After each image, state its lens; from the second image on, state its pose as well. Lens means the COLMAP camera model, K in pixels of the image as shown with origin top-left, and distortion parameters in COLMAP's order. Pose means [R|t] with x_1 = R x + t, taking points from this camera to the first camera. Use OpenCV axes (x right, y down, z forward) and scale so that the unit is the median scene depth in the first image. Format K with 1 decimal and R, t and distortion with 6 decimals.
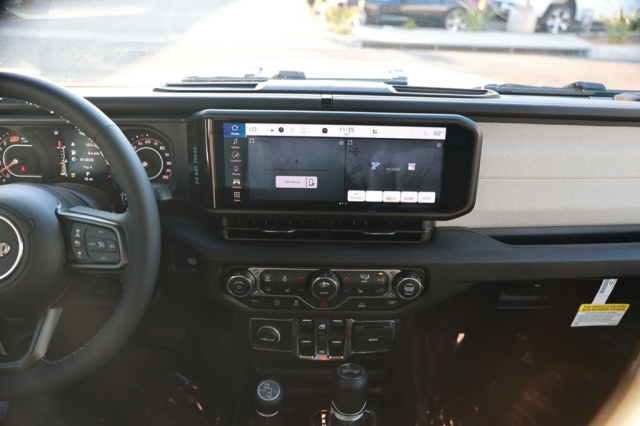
lens RADIAL K [[473.1, 0, 320.0], [0, 473.1, 213.0], [0, 0, 1]] dist [-0.098006, 0.108725]
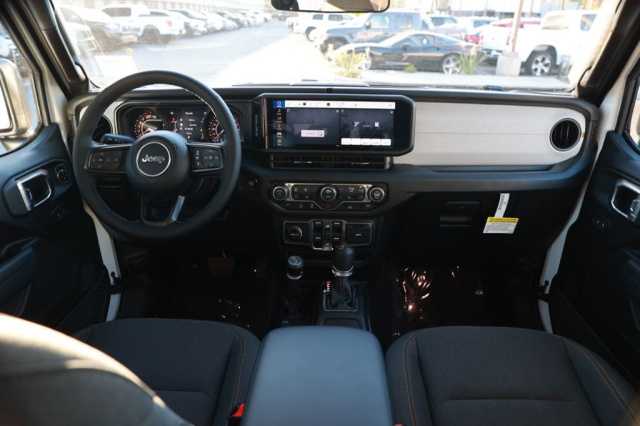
lens RADIAL K [[432.3, 0, 320.0], [0, 432.3, 213.0], [0, 0, 1]] dist [-0.110160, 0.104061]
pose [[0.999609, 0.001145, -0.027946, 0.023193], [-0.002873, 0.998080, -0.061871, 0.324665], [0.027821, 0.061927, 0.997693, -0.590451]]
